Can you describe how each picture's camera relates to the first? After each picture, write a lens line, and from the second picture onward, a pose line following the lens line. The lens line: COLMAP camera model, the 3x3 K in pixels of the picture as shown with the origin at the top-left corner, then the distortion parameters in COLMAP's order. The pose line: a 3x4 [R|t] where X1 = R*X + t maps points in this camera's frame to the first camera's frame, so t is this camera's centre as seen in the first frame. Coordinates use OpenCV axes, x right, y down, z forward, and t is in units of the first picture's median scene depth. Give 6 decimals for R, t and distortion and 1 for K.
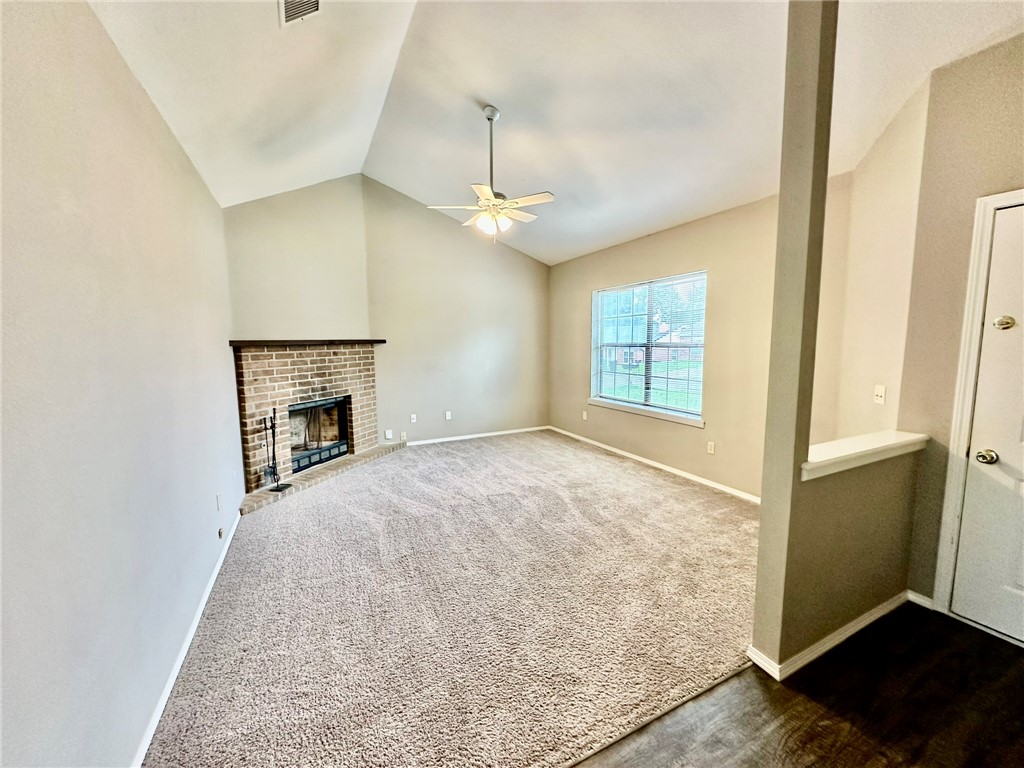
lens RADIAL K [[405.6, 0, 512.2], [0, 405.6, 383.2], [0, 0, 1]] dist [-0.006482, 0.000840]
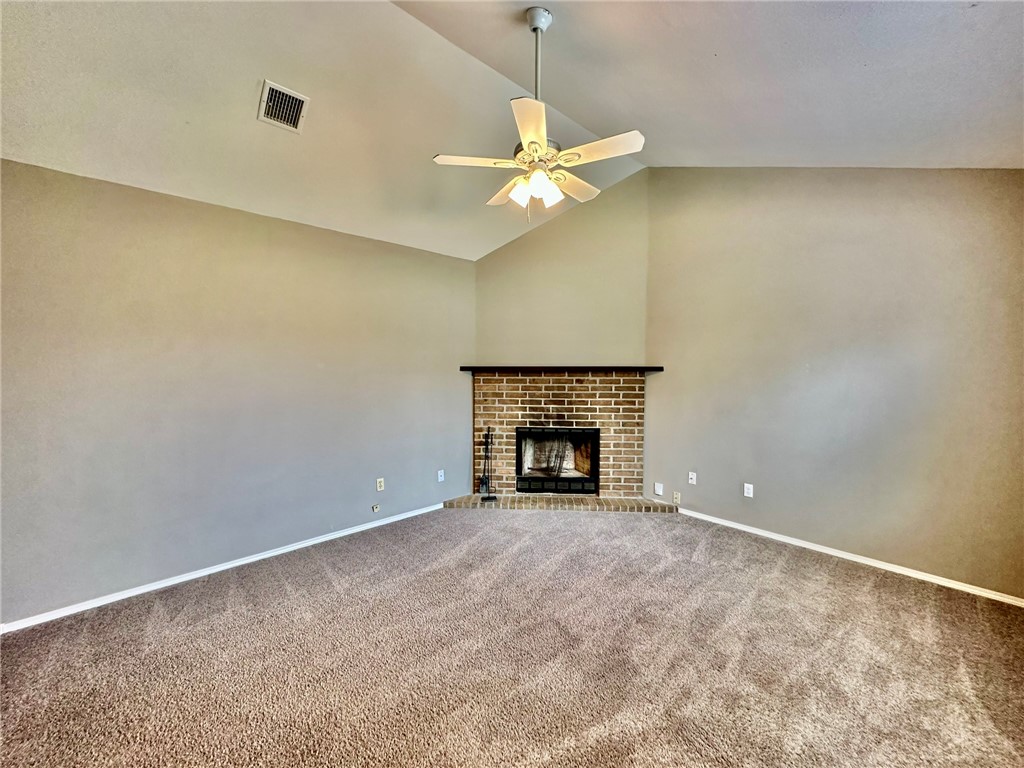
lens RADIAL K [[405.6, 0, 512.7], [0, 405.6, 378.8], [0, 0, 1]] dist [-0.006482, 0.000840]
pose [[0.286901, 0.048116, -0.956751, 0.496206], [-0.105593, 0.994240, 0.018338, -0.096915], [0.952123, 0.095765, 0.290329, 0.711564]]
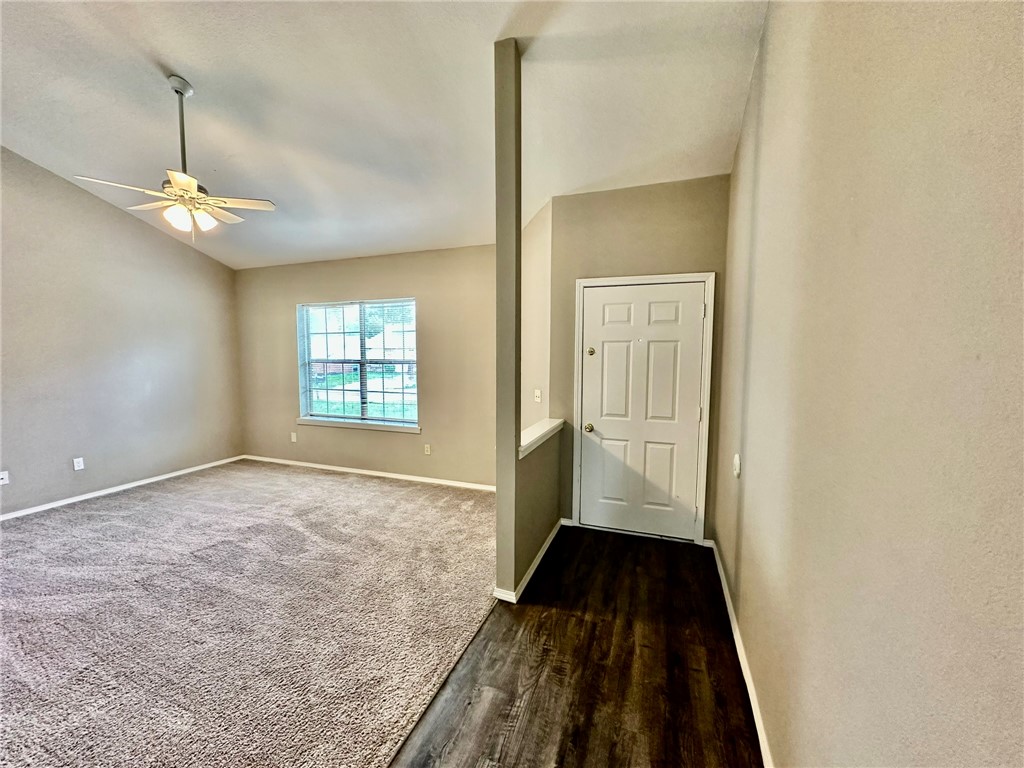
lens RADIAL K [[405.6, 0, 512.2], [0, 405.6, 382.3], [0, 0, 1]] dist [-0.006482, 0.000840]
pose [[0.726552, -0.043826, 0.685712, -0.130822], [0.064245, 0.997925, -0.004291, -0.014376], [-0.684101, 0.047172, 0.727860, -0.029531]]
